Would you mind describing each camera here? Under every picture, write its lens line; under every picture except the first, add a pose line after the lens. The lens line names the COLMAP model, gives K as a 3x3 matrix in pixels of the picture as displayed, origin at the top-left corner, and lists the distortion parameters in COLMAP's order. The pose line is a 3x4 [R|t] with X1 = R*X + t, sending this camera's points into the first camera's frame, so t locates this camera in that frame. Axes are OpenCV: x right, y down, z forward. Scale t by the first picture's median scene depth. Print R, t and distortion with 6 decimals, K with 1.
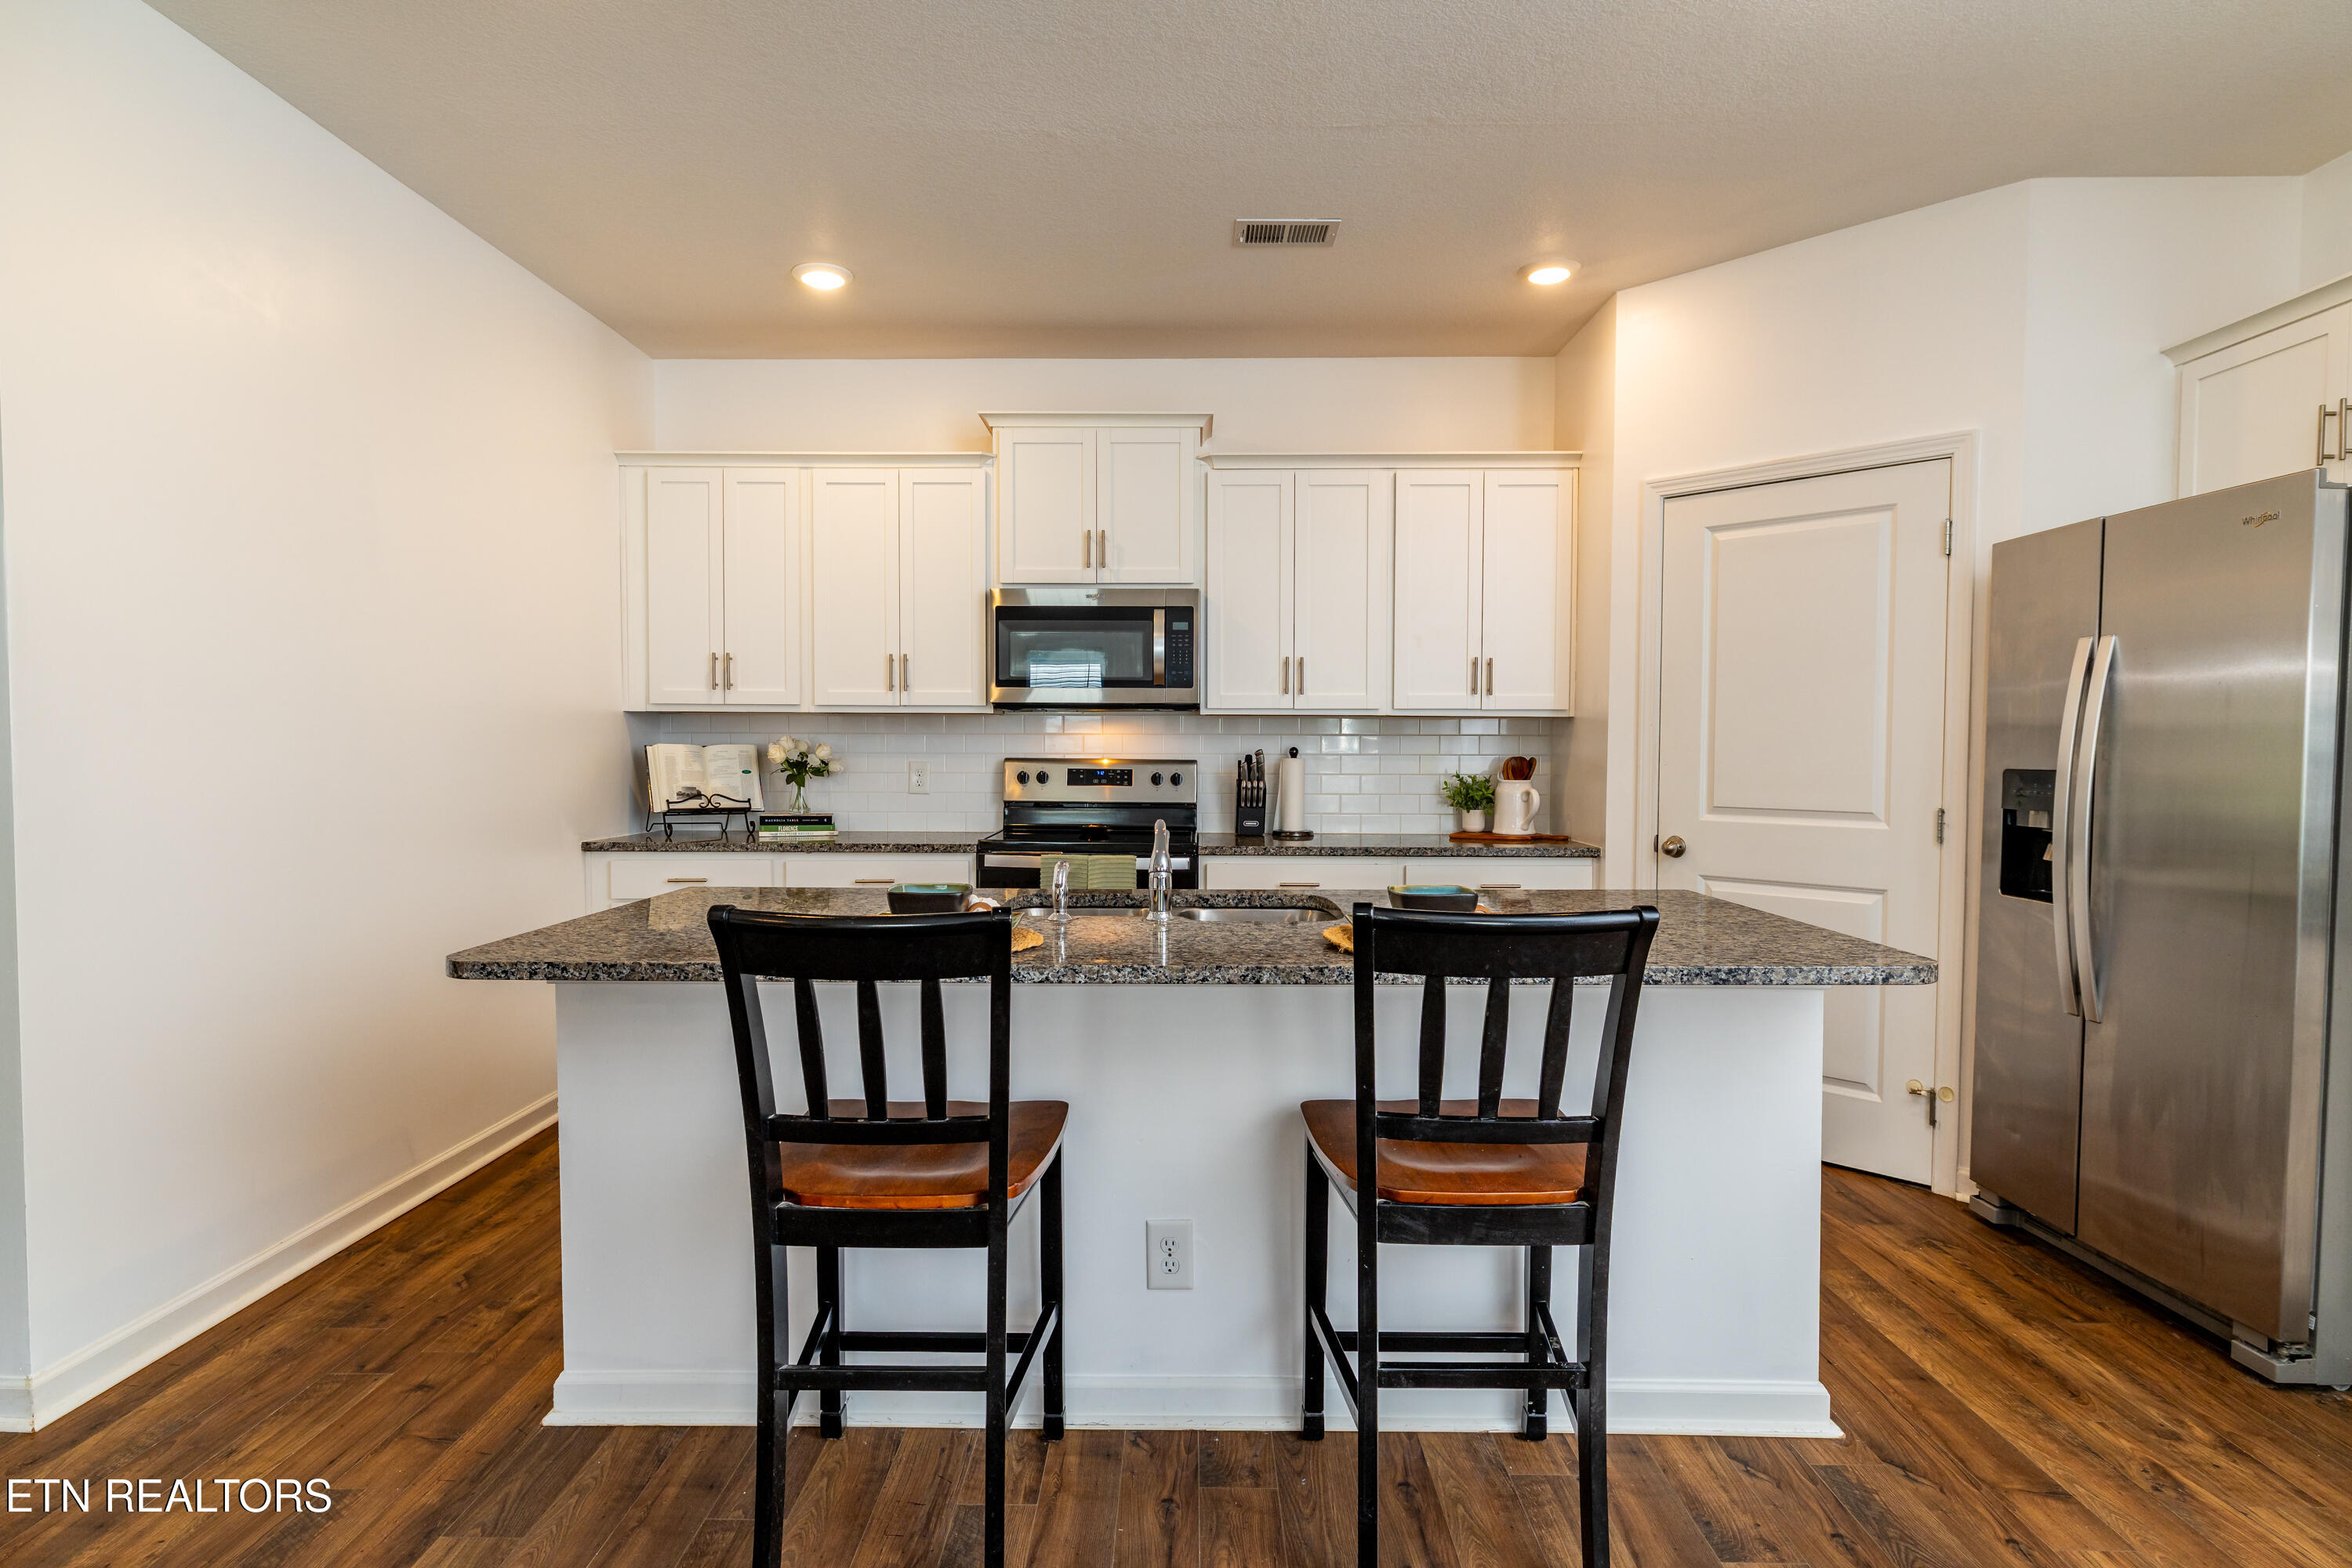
lens RADIAL K [[1222.3, 0, 1176.0], [0, 1222.3, 784.0], [0, 0, 1]] dist [0.000811, 0.000035]
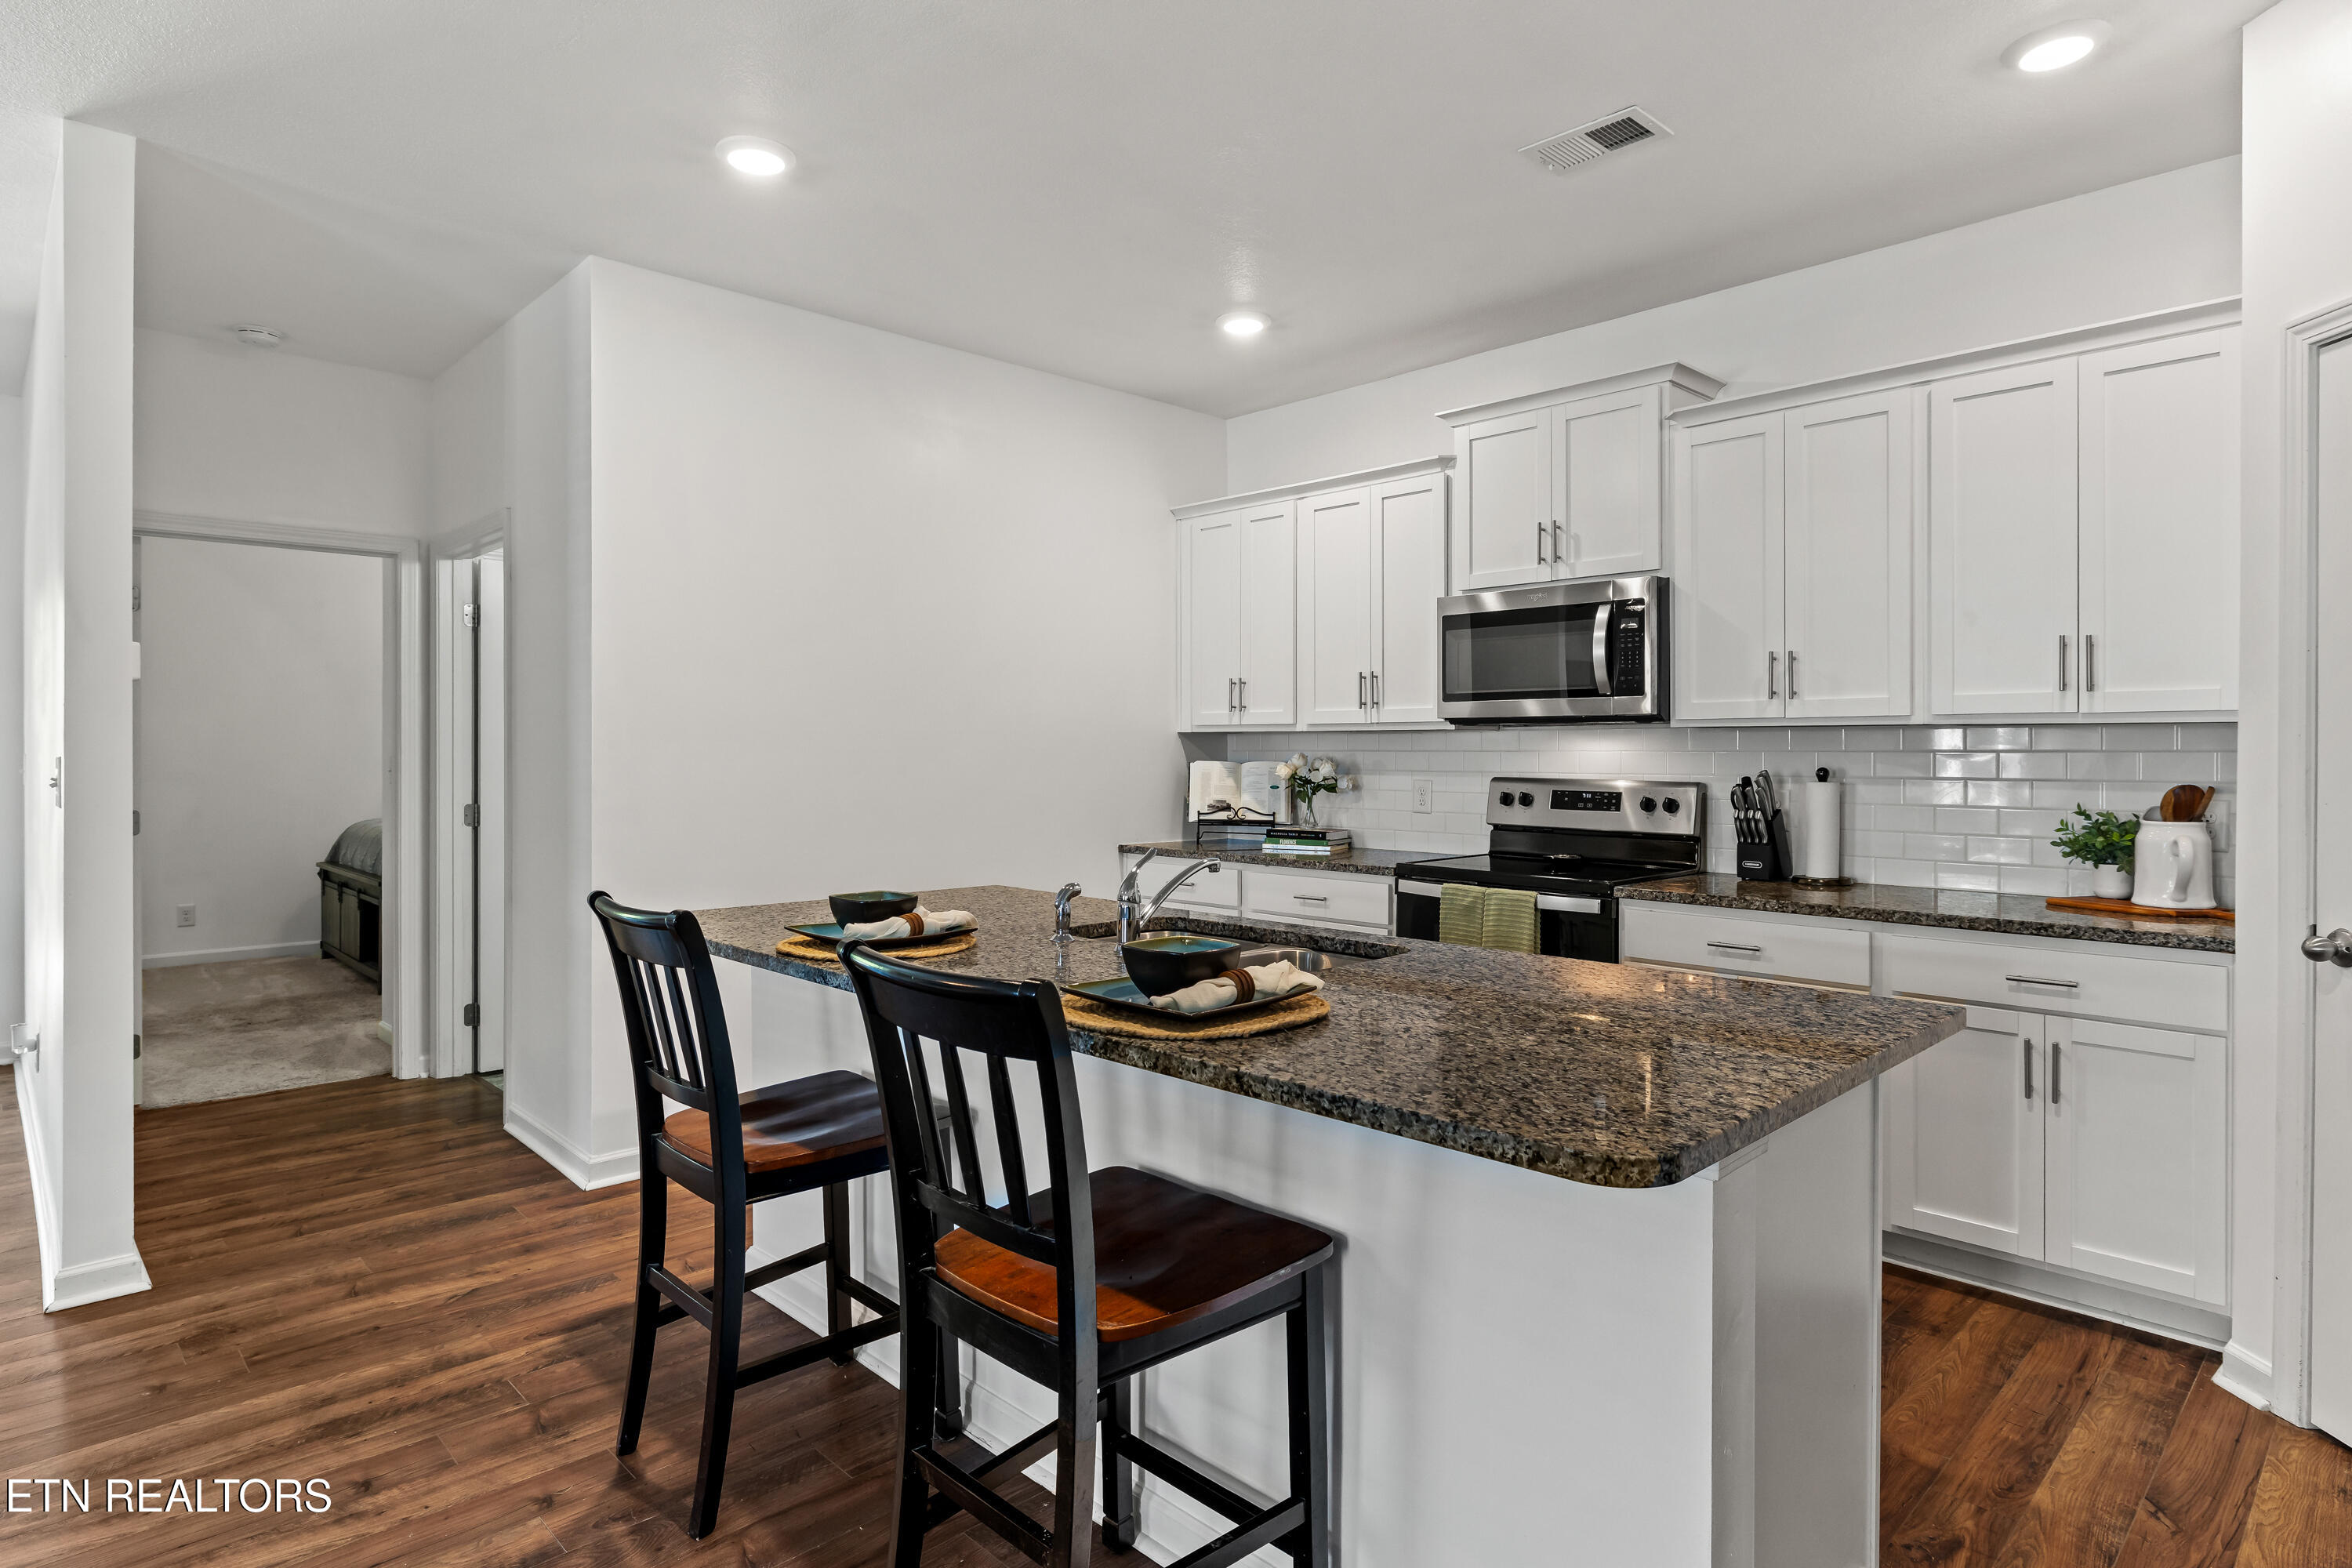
lens RADIAL K [[1254.3, 0, 1179.8], [0, 1254.3, 757.4], [0, 0, 1]] dist [-0.001336, -0.000691]
pose [[0.702692, 0.000847, -0.711493, 0.384022], [-0.022010, 0.999547, -0.020548, -0.012237], [0.711153, 0.030099, 0.702392, 0.174650]]
